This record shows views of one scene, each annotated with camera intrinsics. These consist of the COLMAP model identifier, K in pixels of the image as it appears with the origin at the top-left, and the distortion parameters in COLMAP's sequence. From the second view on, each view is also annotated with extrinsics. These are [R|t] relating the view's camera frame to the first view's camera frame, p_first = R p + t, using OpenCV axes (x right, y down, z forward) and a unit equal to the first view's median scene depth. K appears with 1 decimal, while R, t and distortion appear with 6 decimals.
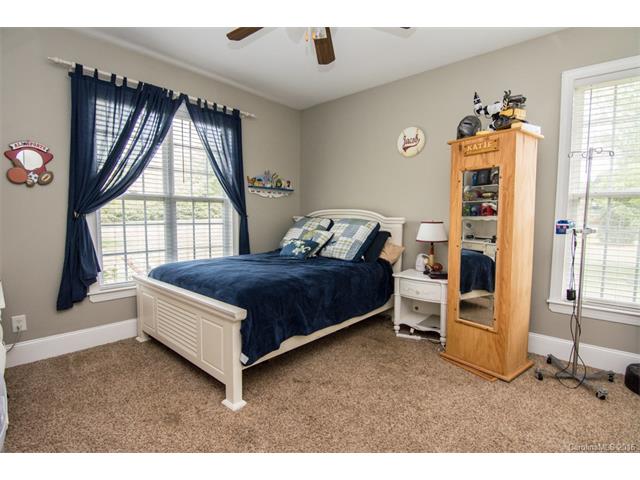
lens RADIAL K [[312.4, 0, 320.6], [0, 312.4, 237.2], [0, 0, 1]] dist [-0.009791, -0.006183]
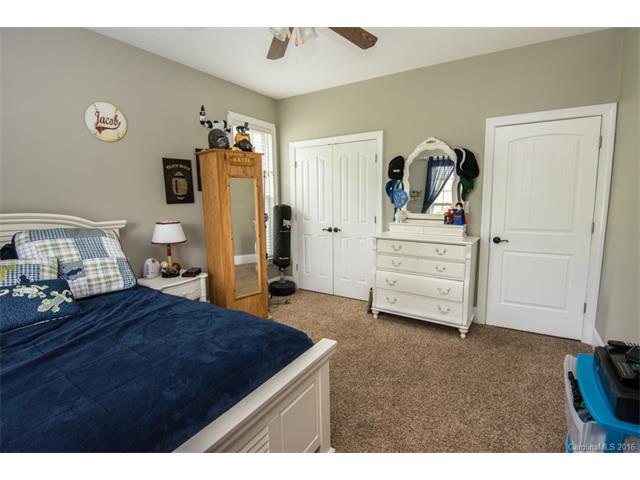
lens RADIAL K [[312.4, 0, 320.2], [0, 312.4, 240.1], [0, 0, 1]] dist [-0.009791, -0.006183]
pose [[-0.174386, -0.137227, 0.975068, -0.641992], [0.078480, 0.985154, 0.152682, -0.101442], [-0.981545, 0.103149, -0.161027, 0.688278]]
